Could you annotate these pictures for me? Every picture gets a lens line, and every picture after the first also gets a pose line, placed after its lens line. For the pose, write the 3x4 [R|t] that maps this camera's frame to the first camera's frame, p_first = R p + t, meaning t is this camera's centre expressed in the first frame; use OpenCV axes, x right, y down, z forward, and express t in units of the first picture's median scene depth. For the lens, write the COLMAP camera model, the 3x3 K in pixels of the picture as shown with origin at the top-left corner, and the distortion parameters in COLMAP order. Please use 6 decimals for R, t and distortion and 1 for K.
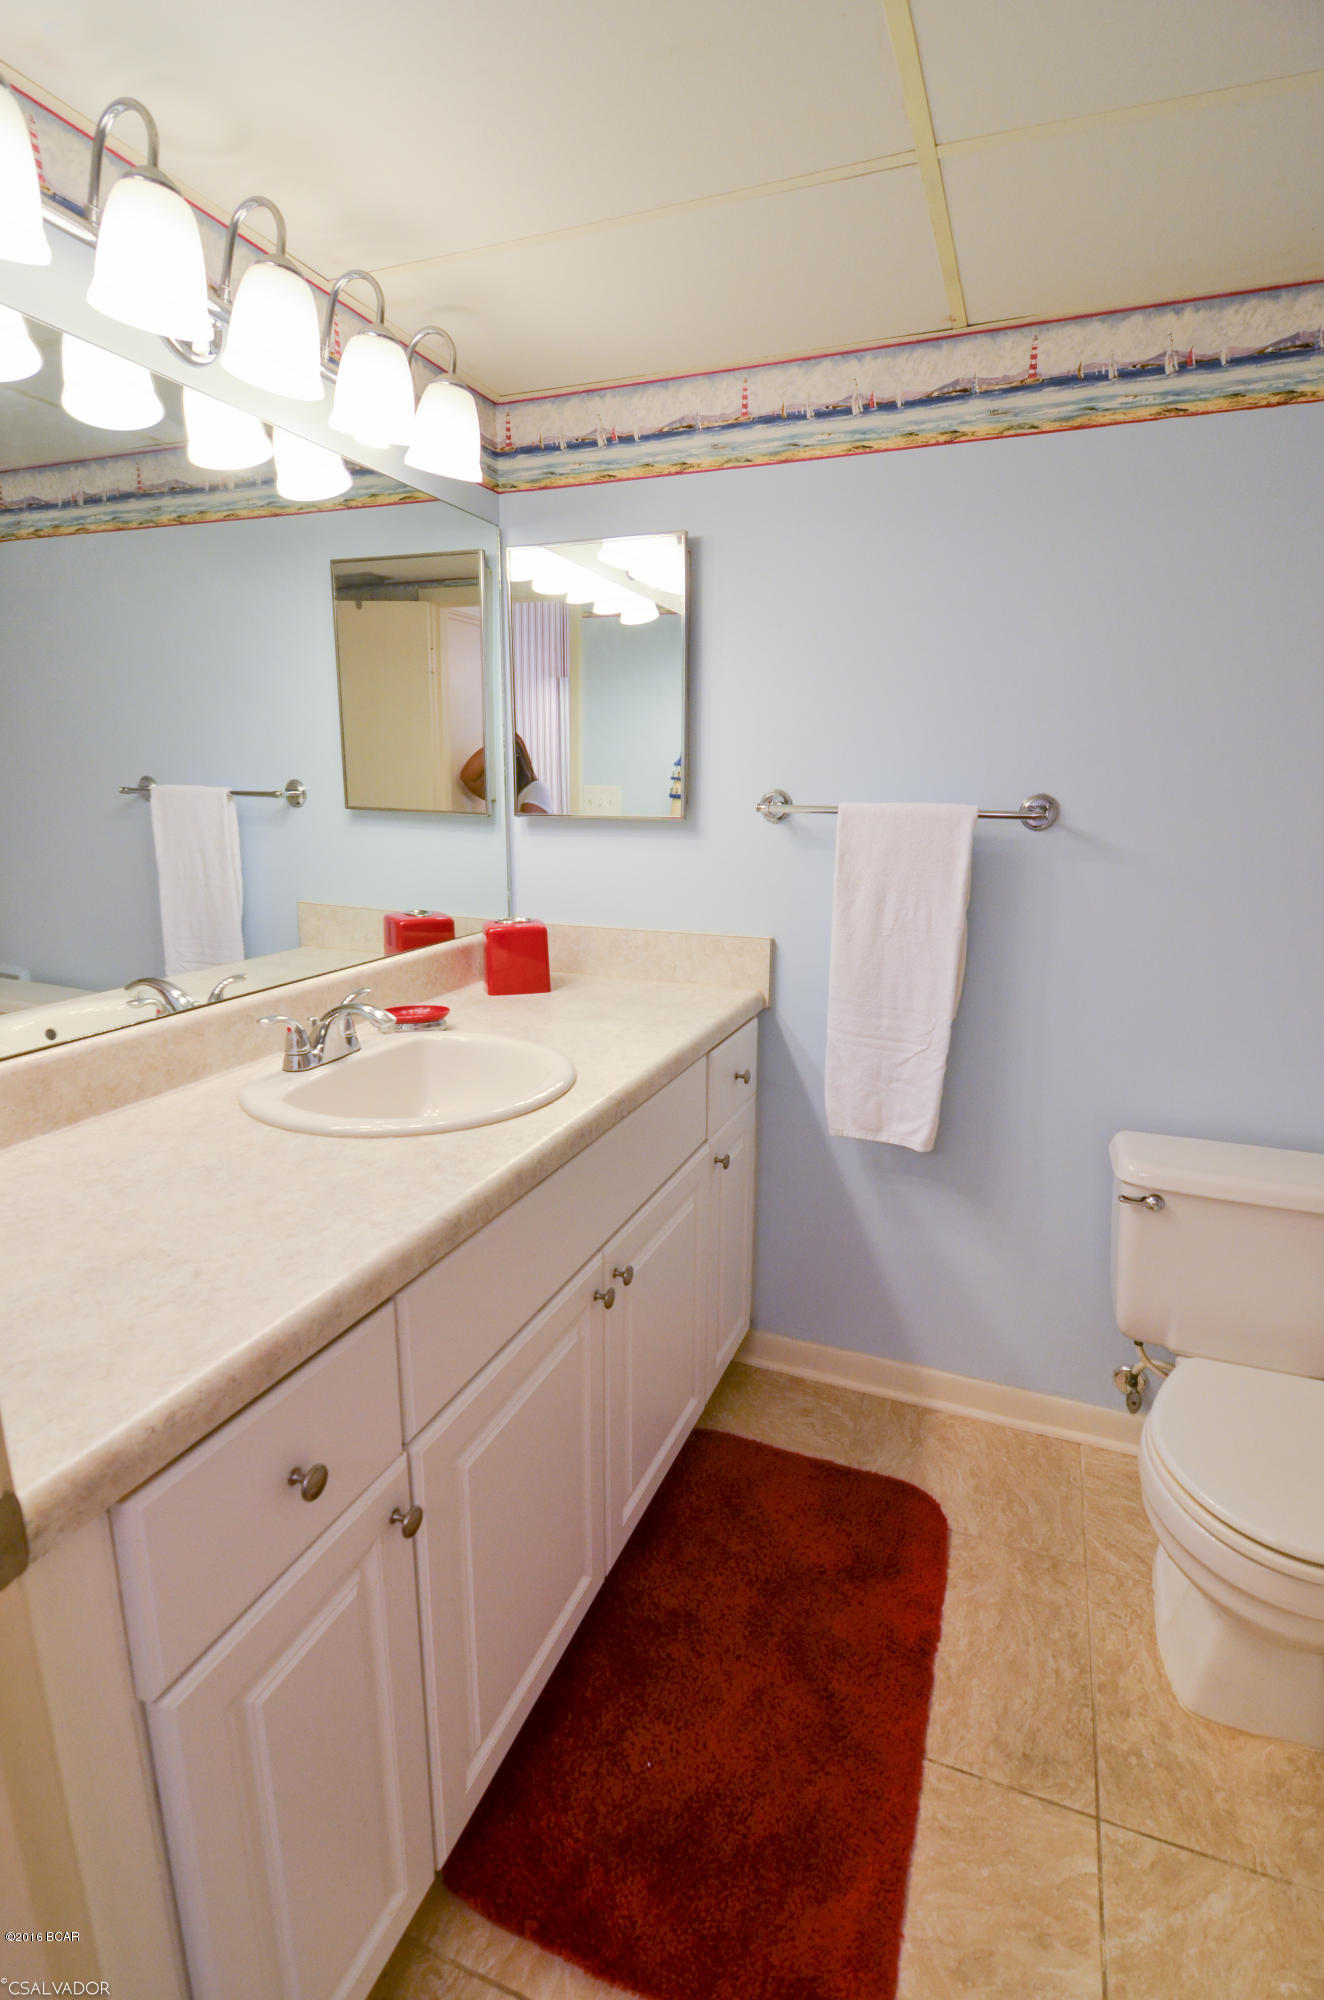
lens RADIAL K [[966.0, 0, 662.0], [0, 966.0, 1000.0], [0, 0, 1]] dist [0.011173, -0.010038]
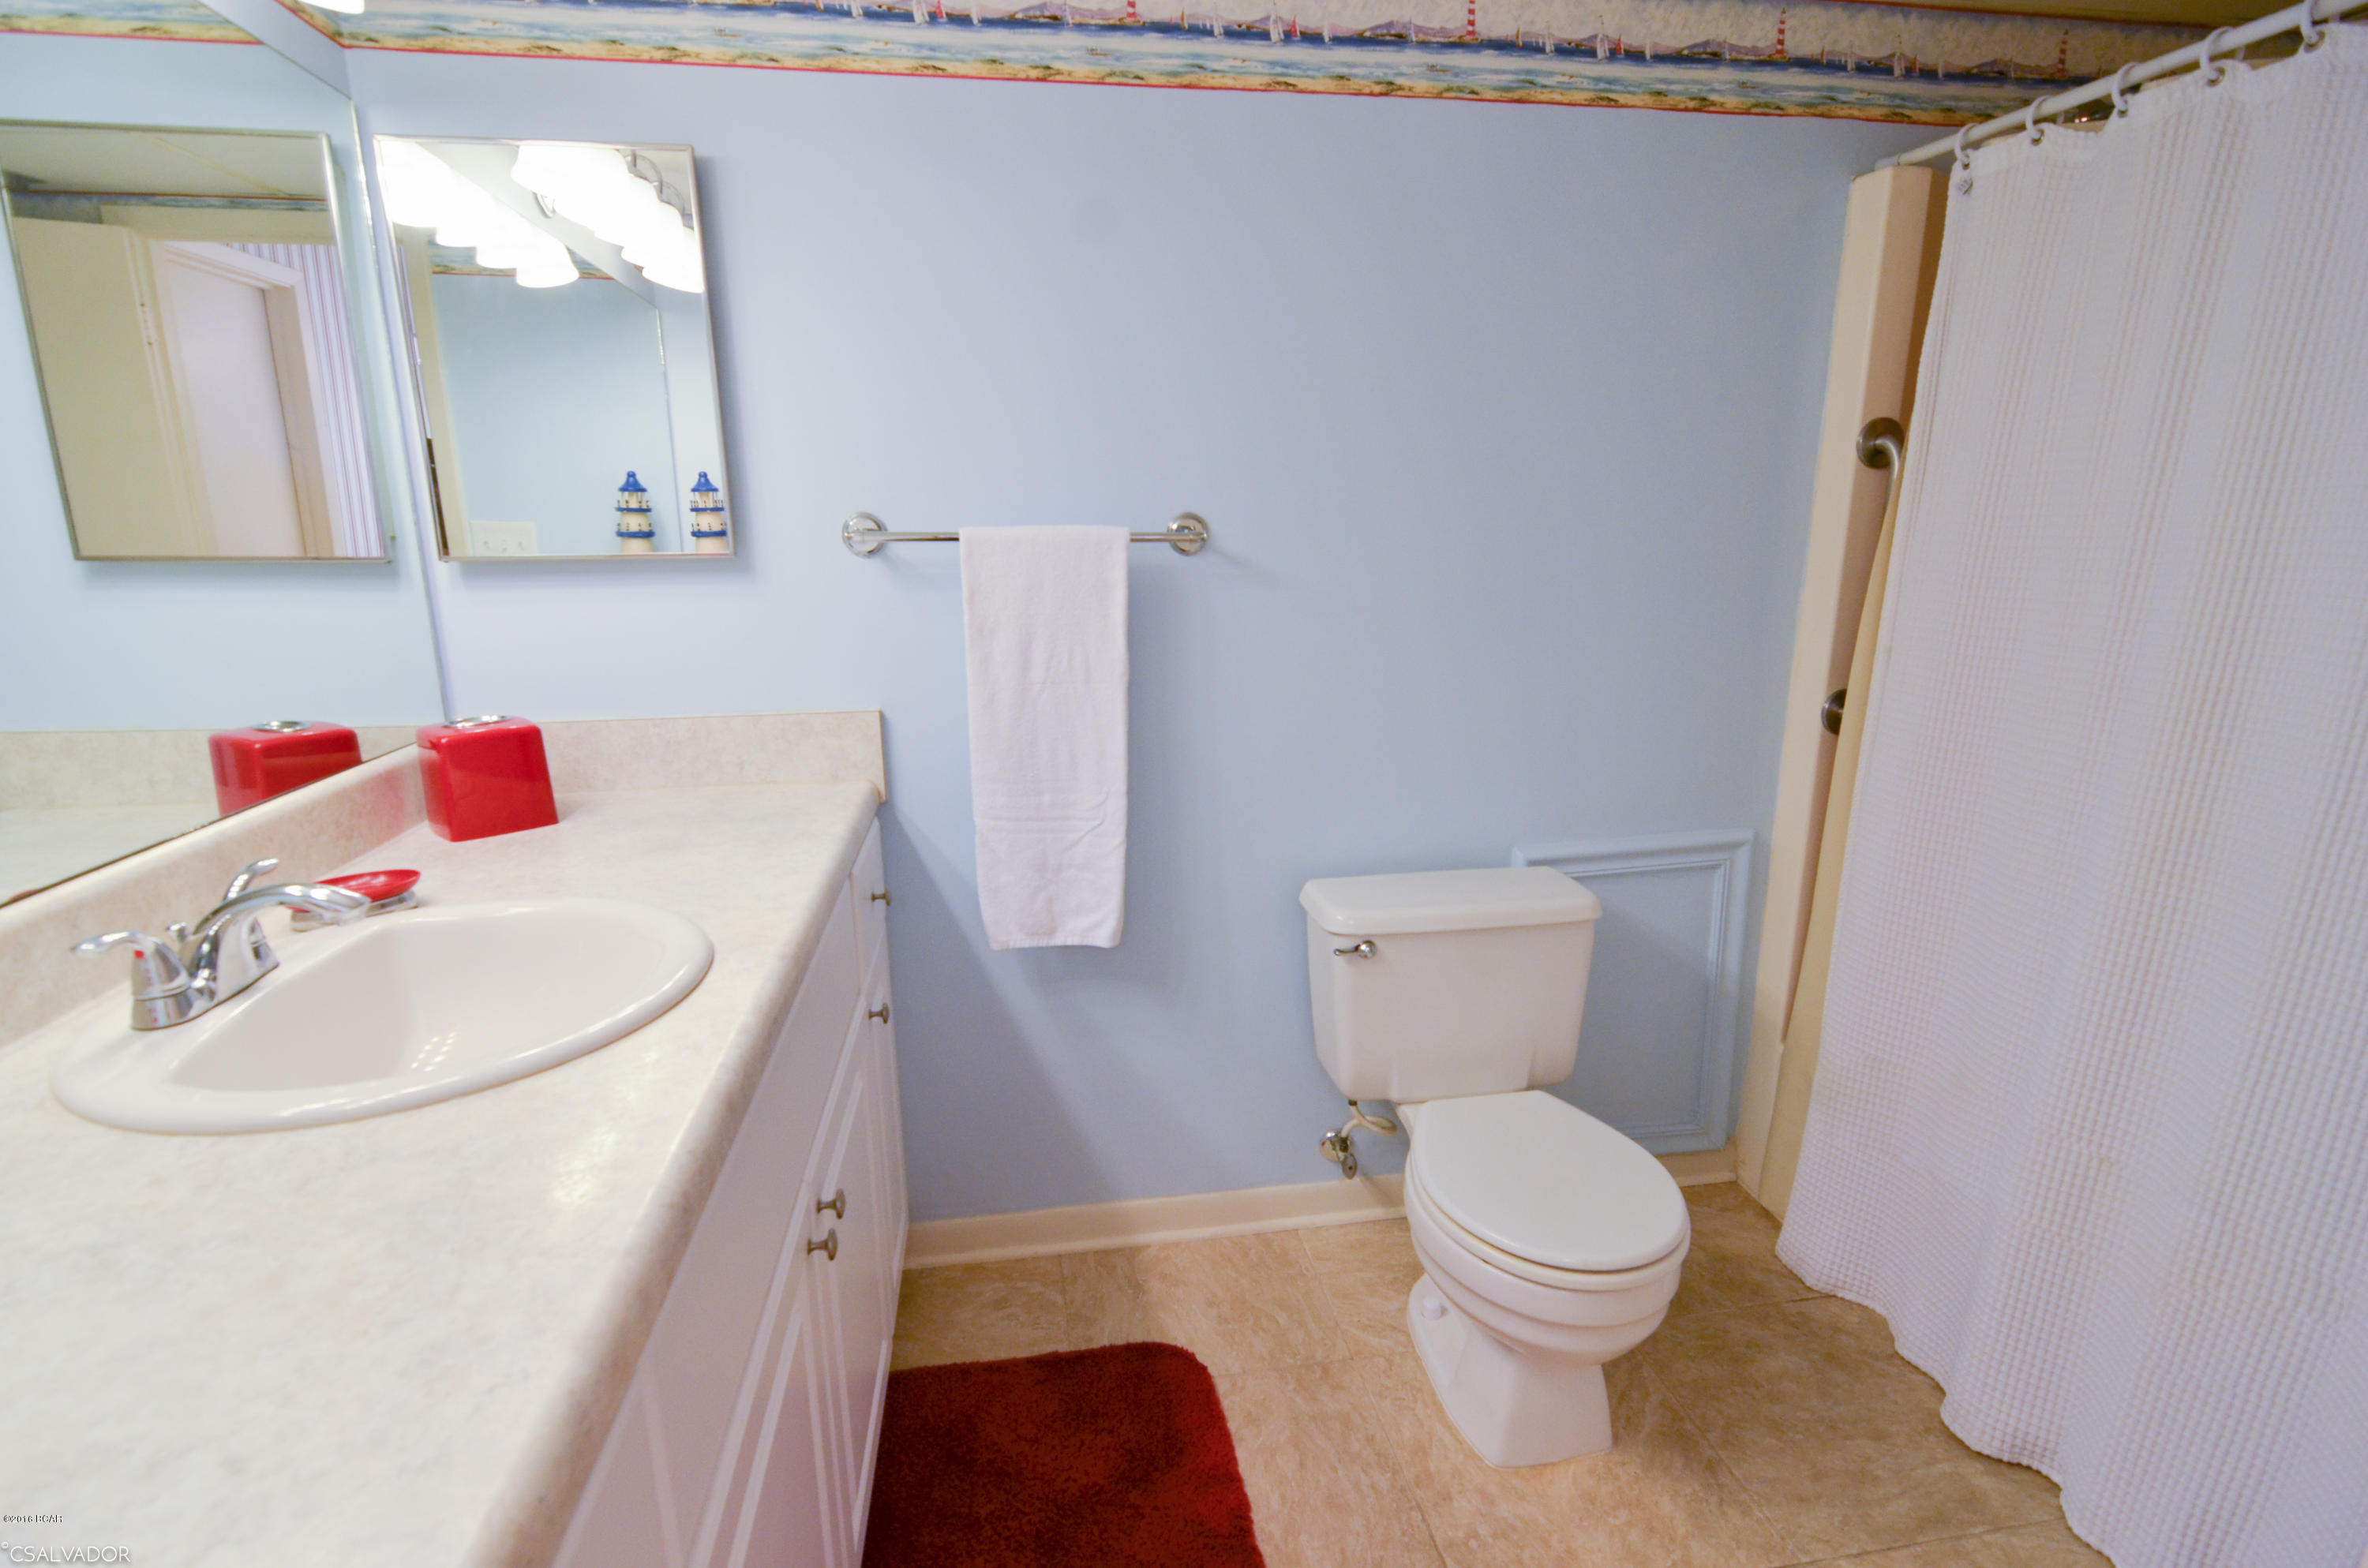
lens RADIAL K [[1143.6, 0, 1183.5], [0, 1143.6, 787.1], [0, 0, 1]] dist [0.011173, -0.010038]
pose [[0.859915, -0.131307, 0.493260, -0.141831], [0.128532, 0.990910, 0.039709, -0.009764], [-0.493990, 0.029253, 0.868975, 0.113127]]
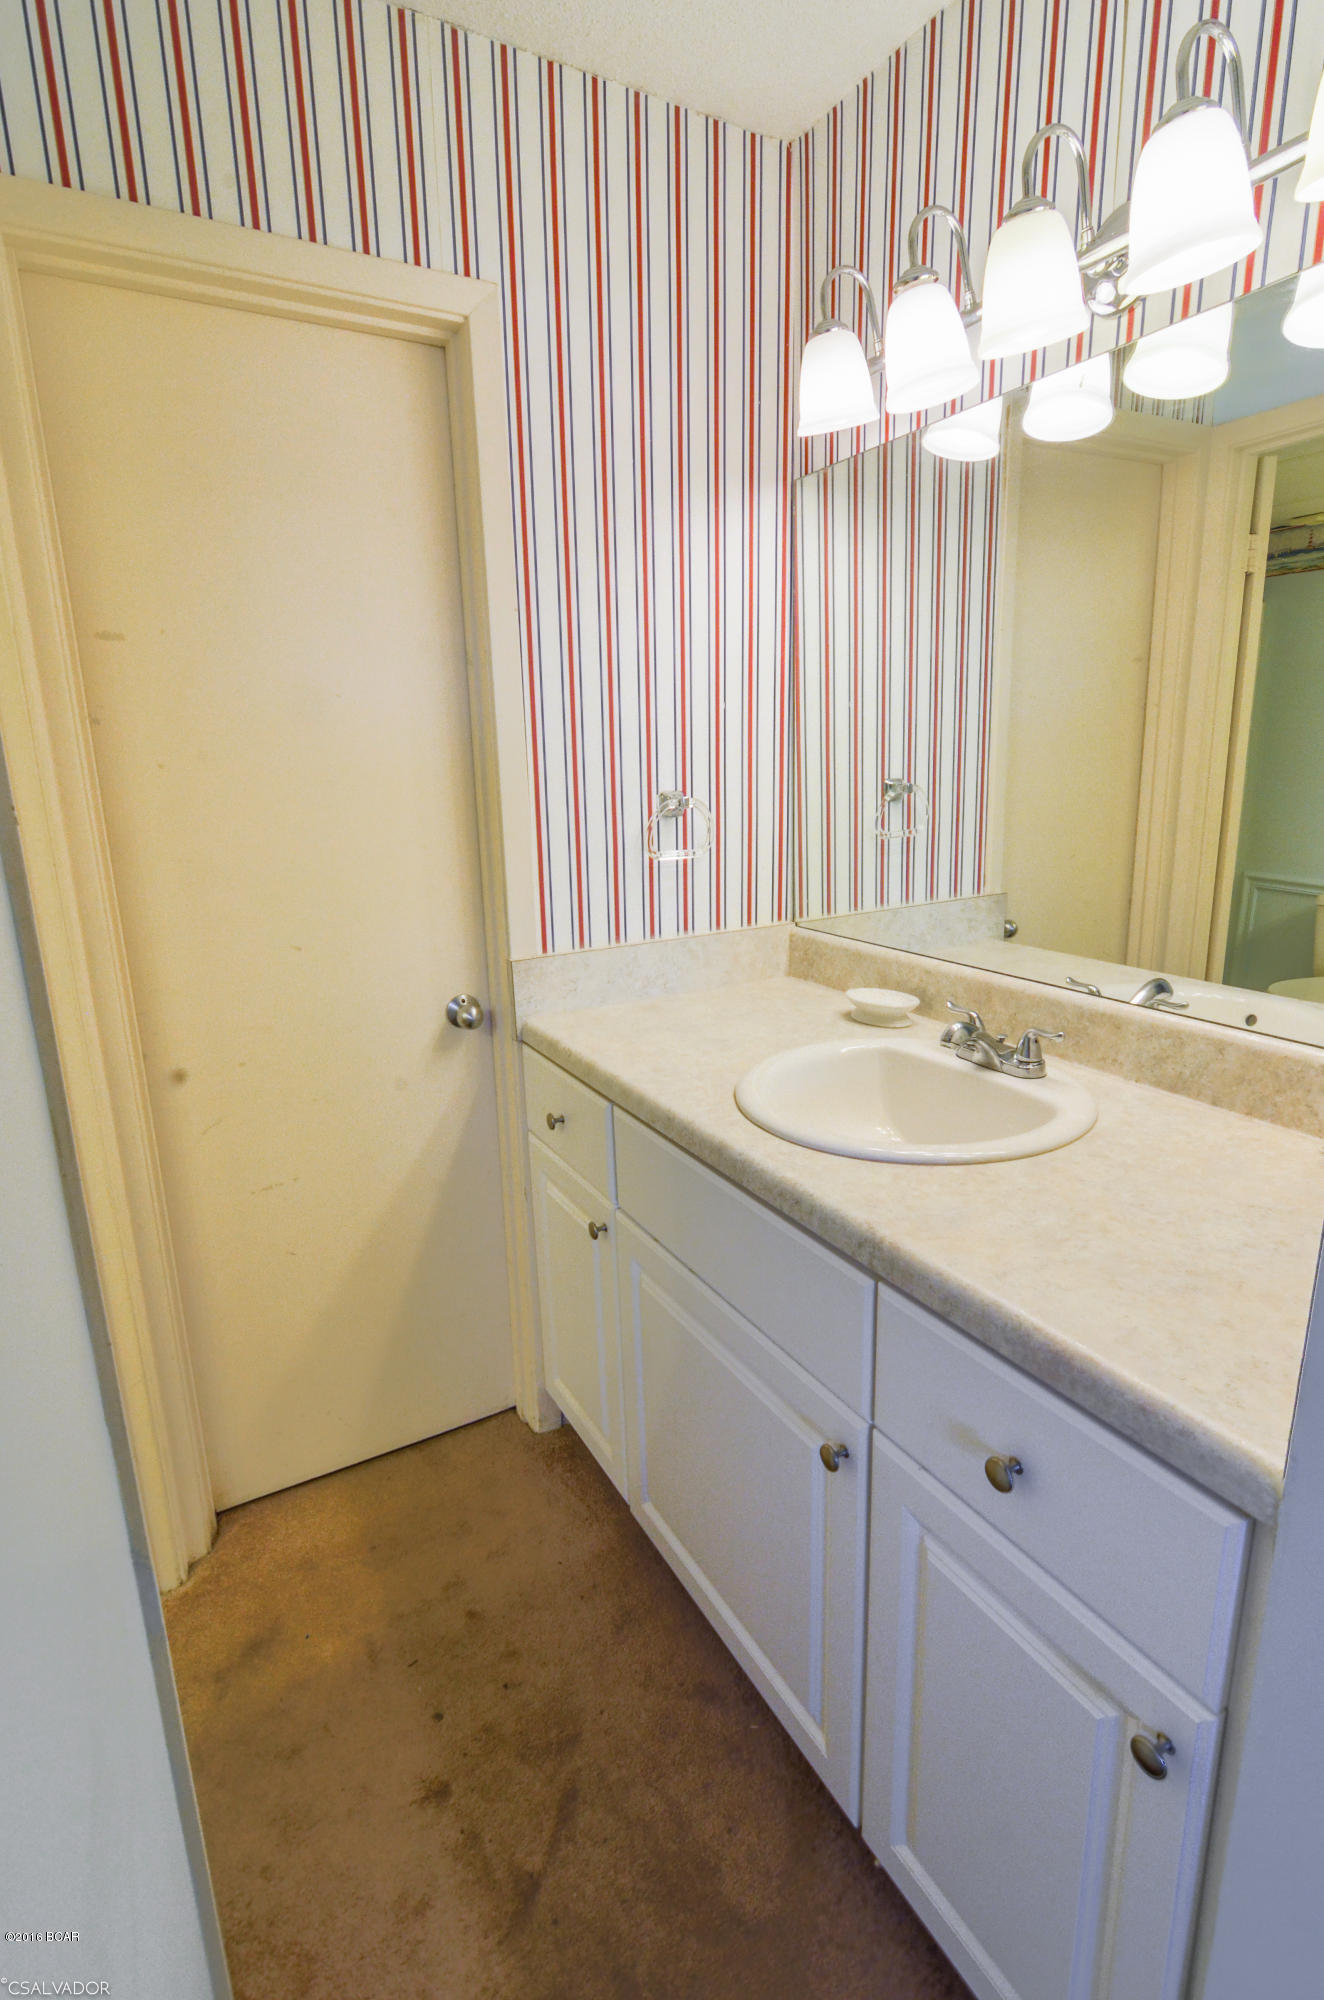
lens RADIAL K [[1010.8, 0, 662.0], [0, 1010.8, 1000.0], [0, 0, 1]] dist [-0.010872, 0.001010]
pose [[-0.612735, 0.193141, -0.766324, 0.728318], [-0.163970, 0.917505, 0.362350, -0.362834], [0.773091, 0.347679, -0.530518, 1.527702]]
